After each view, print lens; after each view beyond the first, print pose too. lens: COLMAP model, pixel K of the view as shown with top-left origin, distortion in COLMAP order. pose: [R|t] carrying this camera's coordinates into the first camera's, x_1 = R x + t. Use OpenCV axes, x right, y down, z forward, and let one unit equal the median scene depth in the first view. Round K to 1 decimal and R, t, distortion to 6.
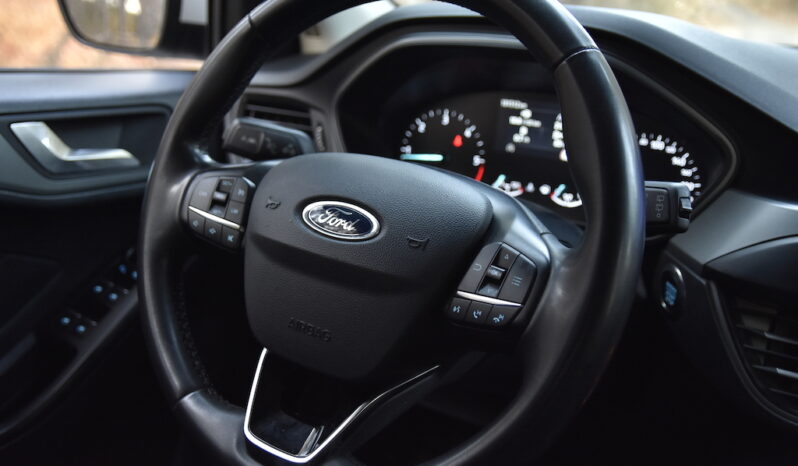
lens RADIAL K [[948.3, 0, 397.2], [0, 948.3, 235.5], [0, 0, 1]] dist [0.002832, 0.000000]
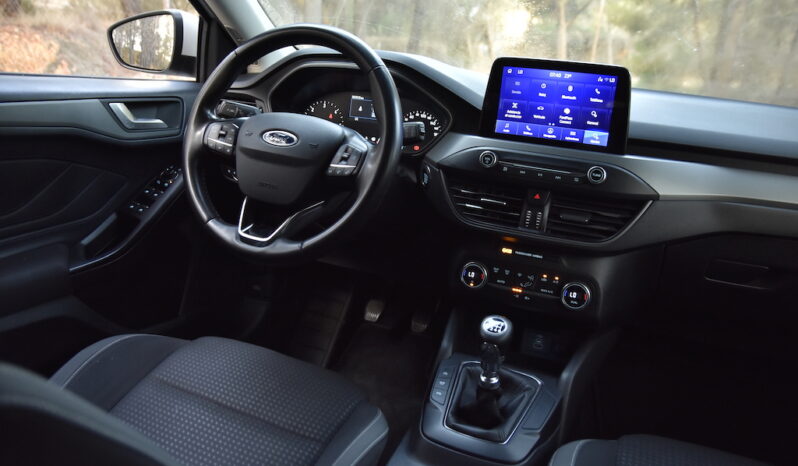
lens RADIAL K [[670.6, 0, 404.5], [0, 670.6, 230.3], [0, 0, 1]] dist [-0.040935, 0.003100]
pose [[0.985963, -0.019041, 0.165878, -0.031049], [0.015661, 0.999643, 0.021659, 0.158381], [-0.166231, -0.018757, 0.985908, -0.604893]]
